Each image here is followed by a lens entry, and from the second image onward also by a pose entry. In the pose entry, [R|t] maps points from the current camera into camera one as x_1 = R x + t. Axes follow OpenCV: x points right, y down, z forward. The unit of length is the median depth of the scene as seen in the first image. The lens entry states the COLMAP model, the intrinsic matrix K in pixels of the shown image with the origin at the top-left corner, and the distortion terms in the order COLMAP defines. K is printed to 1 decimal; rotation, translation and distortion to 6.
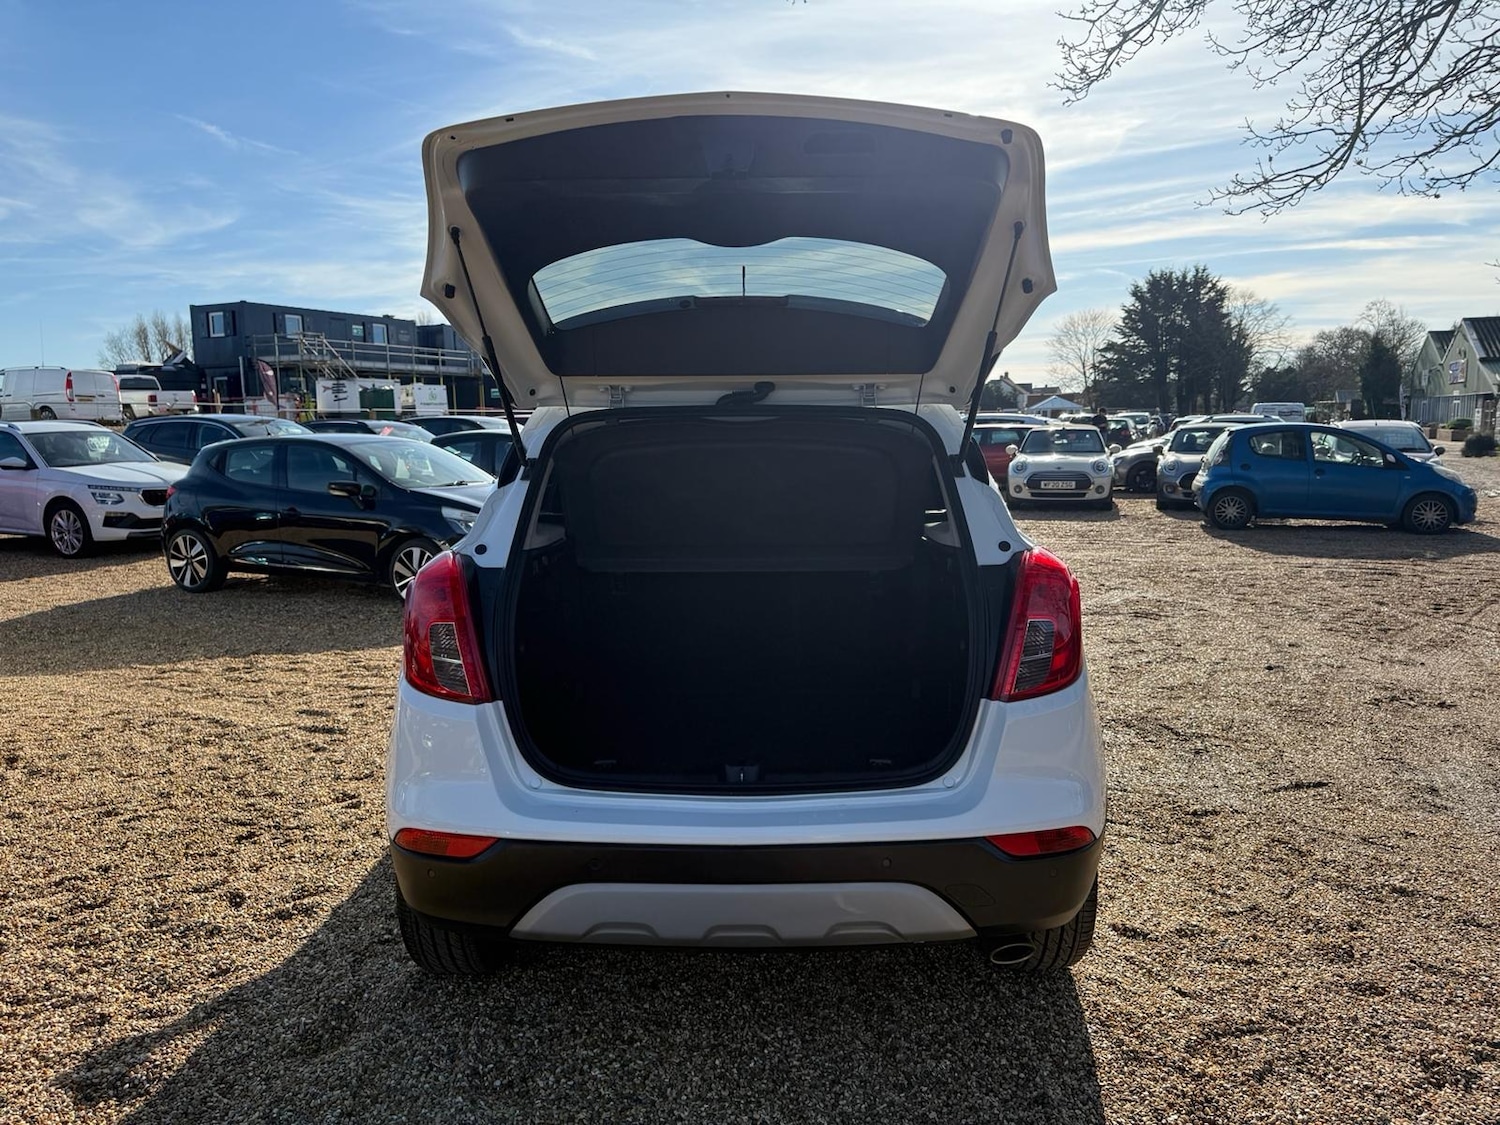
lens RADIAL K [[1076.7, 0, 741.2], [0, 1076.7, 566.5], [0, 0, 1]] dist [0.023983, -0.021825]
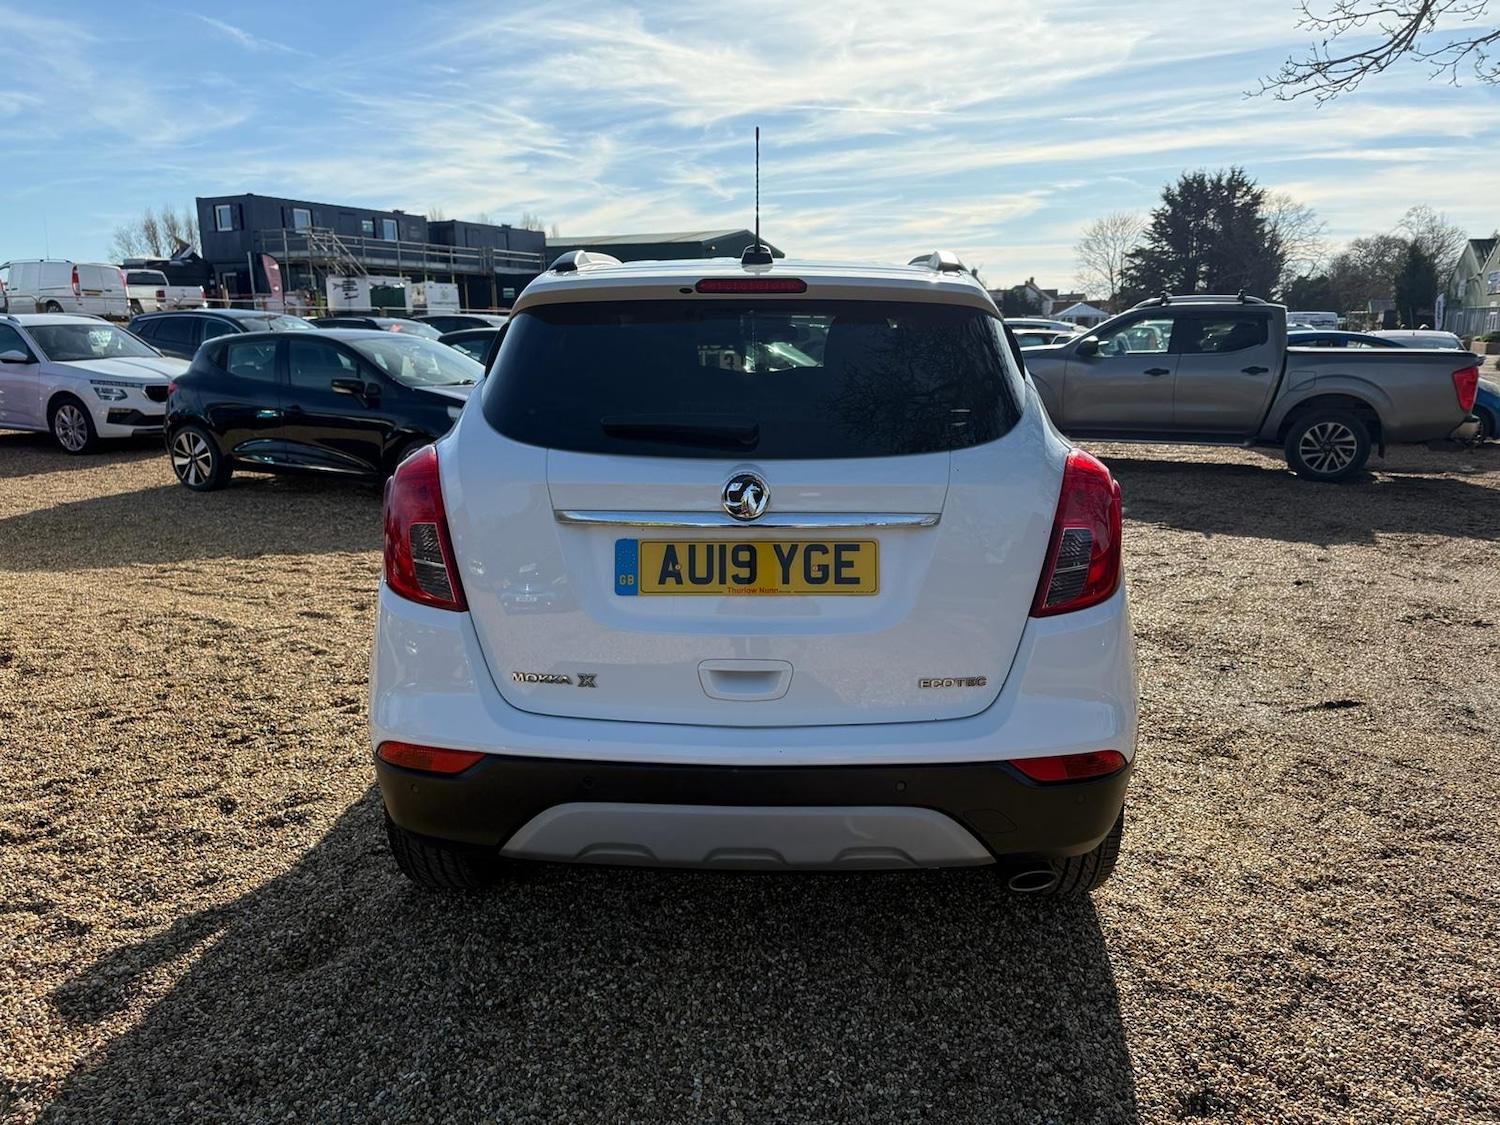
lens RADIAL K [[1076.7, 0, 743.3], [0, 1076.7, 558.1], [0, 0, 1]] dist [0.023983, -0.021825]
pose [[0.999835, 0.013912, -0.011651, 0.002327], [-0.012965, 0.996884, 0.077808, 0.002722], [0.012698, -0.077644, 0.996900, 0.031814]]
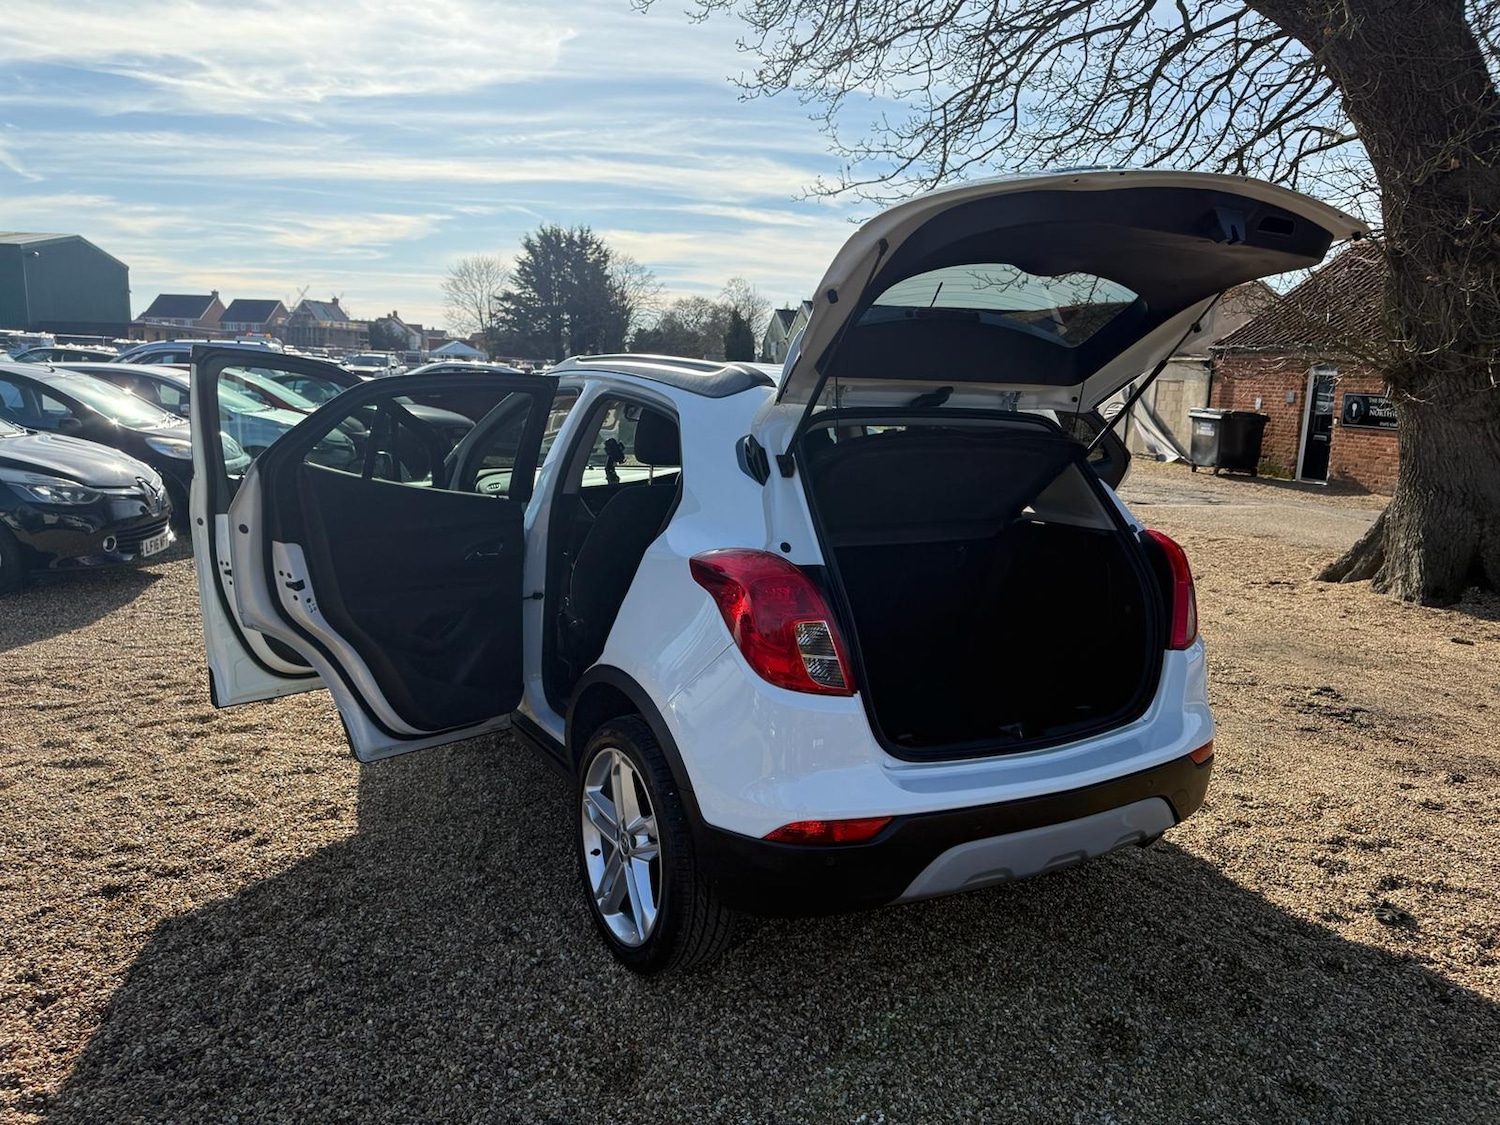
lens RADIAL K [[1076.7, 0, 765.6], [0, 1076.7, 569.6], [0, 0, 1]] dist [0.023983, -0.021825]
pose [[0.837245, -0.047538, 0.544757, -0.337046], [0.018443, 0.998102, 0.058753, -0.022196], [-0.546516, -0.039144, 0.836533, 0.068394]]
